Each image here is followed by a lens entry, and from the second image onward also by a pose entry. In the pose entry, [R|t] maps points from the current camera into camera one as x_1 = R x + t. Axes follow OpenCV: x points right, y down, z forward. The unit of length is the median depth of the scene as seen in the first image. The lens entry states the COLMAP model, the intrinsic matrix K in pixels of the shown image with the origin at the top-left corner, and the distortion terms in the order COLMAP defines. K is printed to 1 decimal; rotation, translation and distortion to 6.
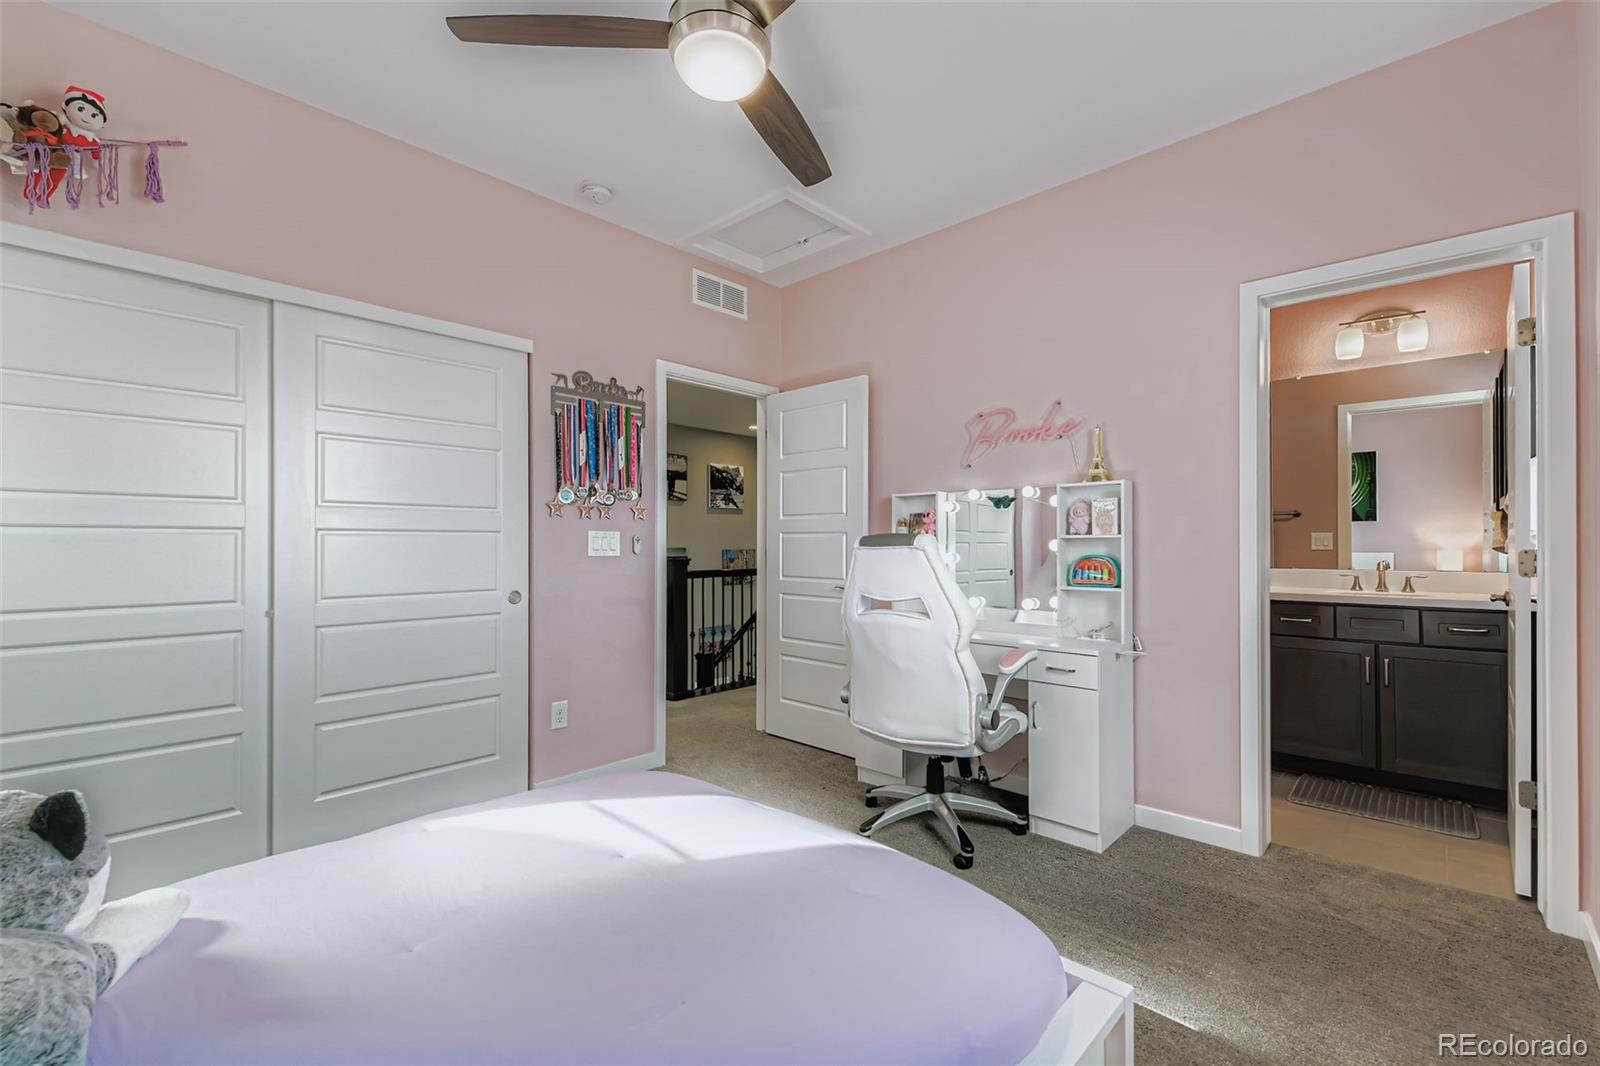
lens RADIAL K [[692.0, 0, 790.7], [0, 692.0, 534.7], [0, 0, 1]] dist [0.001792, 0.000340]
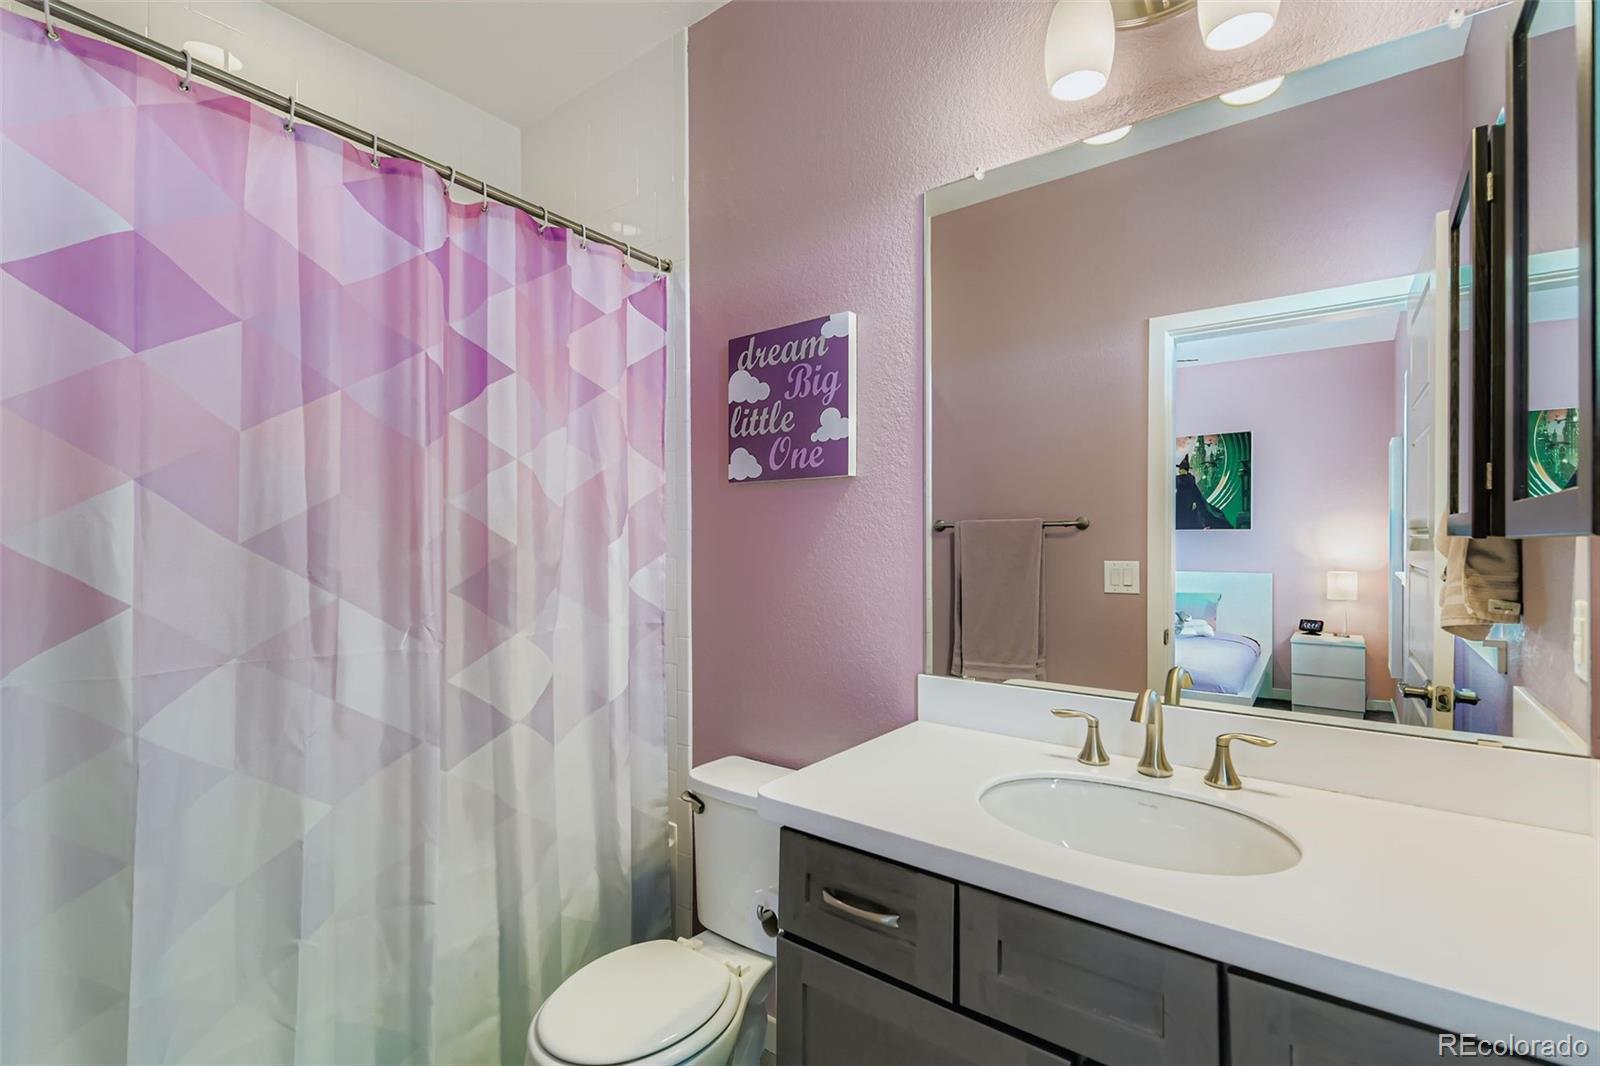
lens RADIAL K [[692.0, 0, 810.3], [0, 692.0, 536.1], [0, 0, 1]] dist [0.001792, 0.000340]
pose [[0.994685, -0.003807, 0.102890, 0.474236], [0.003387, 0.999985, 0.004256, -0.024499], [-0.102905, -0.003885, 0.994684, 0.498107]]
